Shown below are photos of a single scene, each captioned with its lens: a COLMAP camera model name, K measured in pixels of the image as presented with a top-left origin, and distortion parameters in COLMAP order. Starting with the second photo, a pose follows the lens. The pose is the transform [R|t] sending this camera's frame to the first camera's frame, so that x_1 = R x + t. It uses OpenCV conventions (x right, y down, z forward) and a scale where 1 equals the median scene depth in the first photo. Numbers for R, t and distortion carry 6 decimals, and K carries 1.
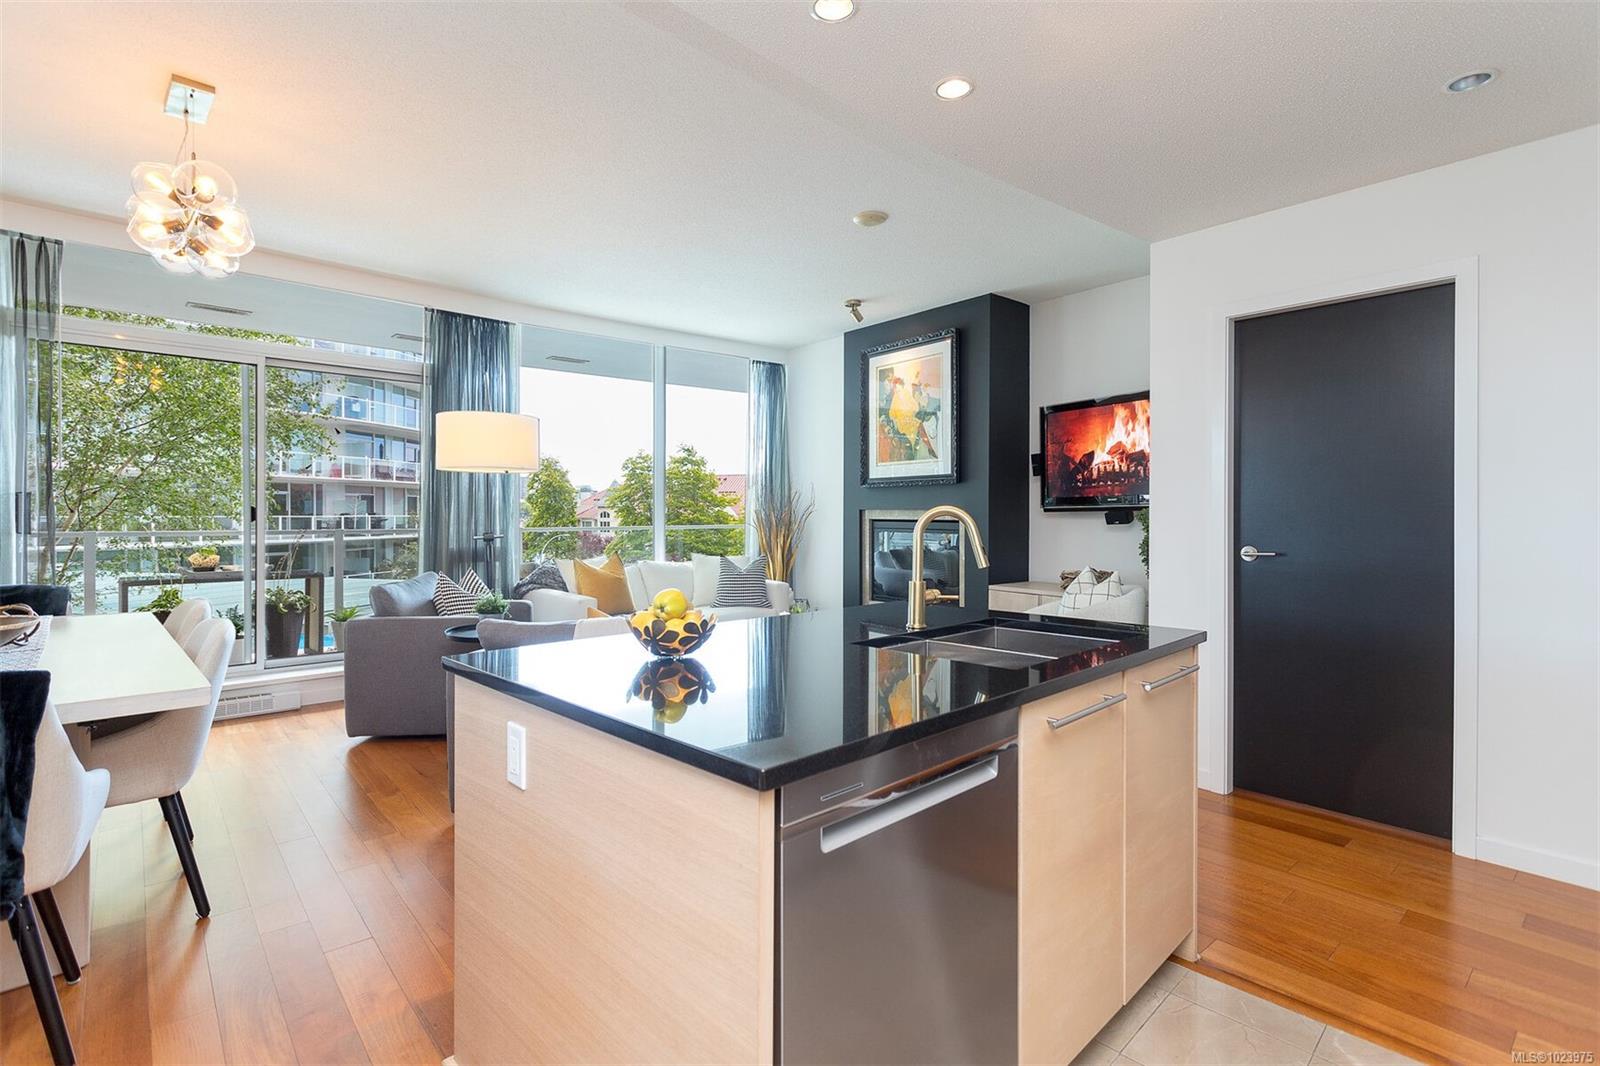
lens RADIAL K [[757.7, 0, 800.0], [0, 757.7, 533.0], [0, 0, 1]] dist [-0.016013, 0.000159]
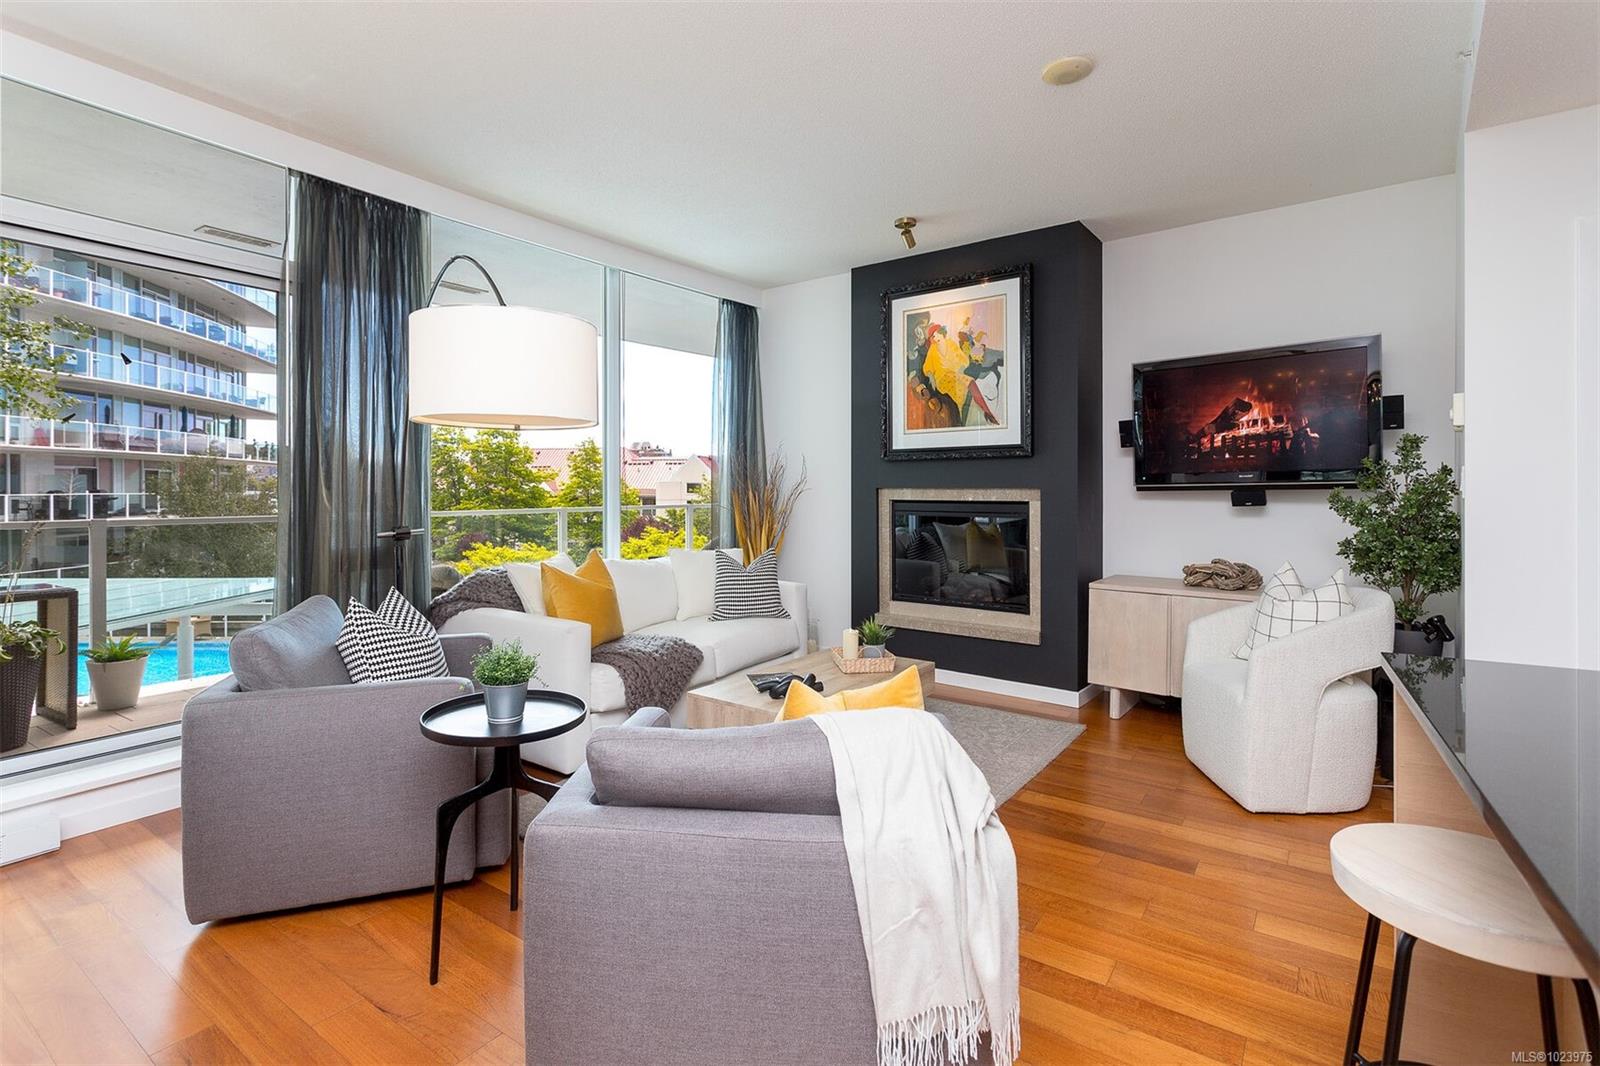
lens RADIAL K [[760.9, 0, 800.9], [0, 760.9, 501.6], [0, 0, 1]] dist [0.002545, 0.000220]
pose [[0.972361, -0.006629, 0.233389, -0.189503], [0.008759, 0.999929, -0.008089, -0.010680], [-0.233319, 0.009910, 0.972350, 0.232685]]
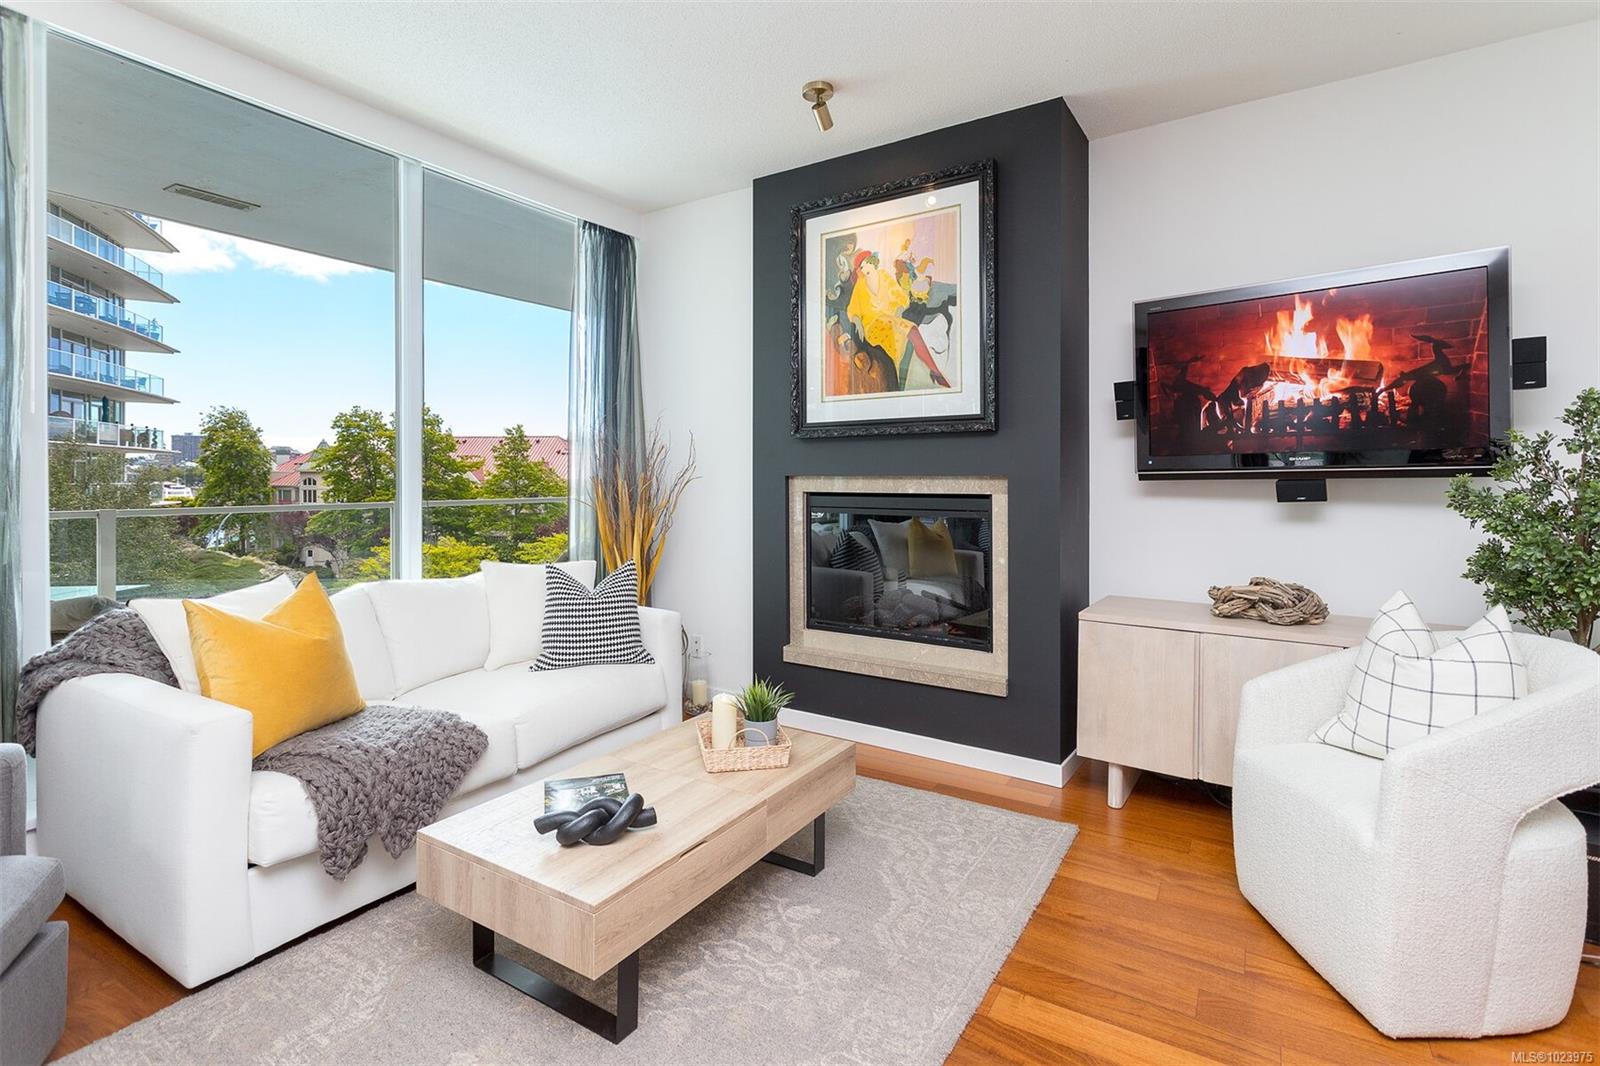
lens RADIAL K [[779.1, 0, 803.4], [0, 779.1, 488.7], [0, 0, 1]] dist [0.000686, 0.000717]
pose [[0.951599, -0.004452, 0.307311, -0.096252], [0.008873, 0.999876, -0.012991, -0.012934], [-0.307215, 0.015089, 0.951521, 0.417009]]
